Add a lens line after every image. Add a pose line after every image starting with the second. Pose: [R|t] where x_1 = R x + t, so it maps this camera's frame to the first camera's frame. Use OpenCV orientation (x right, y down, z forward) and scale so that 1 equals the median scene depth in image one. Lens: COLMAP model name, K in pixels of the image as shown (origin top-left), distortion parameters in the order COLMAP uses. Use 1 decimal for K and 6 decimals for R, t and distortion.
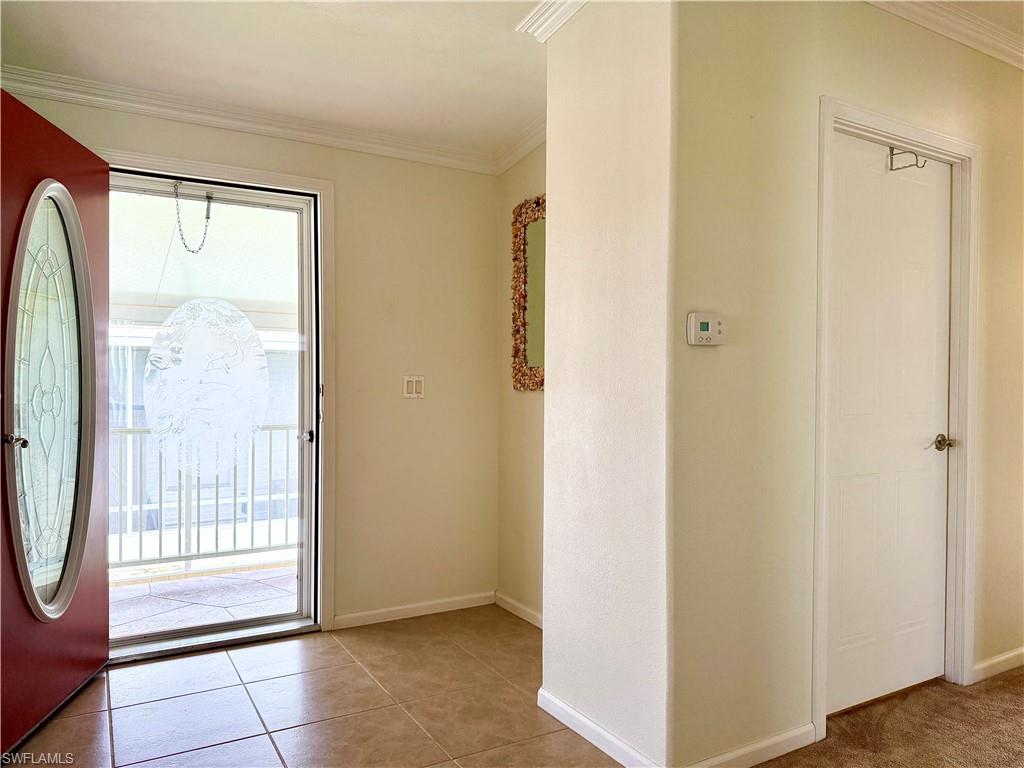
lens RADIAL K [[727.1, 0, 513.2], [0, 727.1, 386.3], [0, 0, 1]] dist [0.044181, -0.038446]
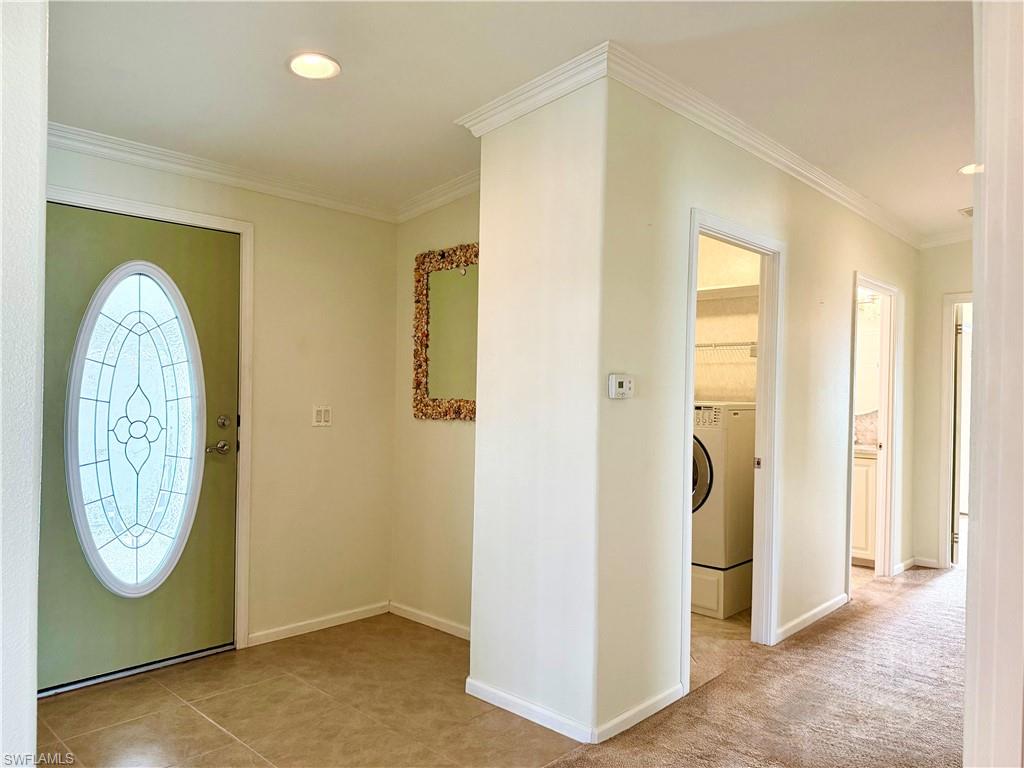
lens RADIAL K [[731.6, 0, 512.0], [0, 731.6, 384.0], [0, 0, 1]] dist [0.073270, -0.133514]
pose [[0.961693, 0.011734, 0.273878, -0.167389], [-0.010027, 0.999921, -0.007634, -0.041278], [-0.273946, 0.004595, 0.961734, -0.126032]]
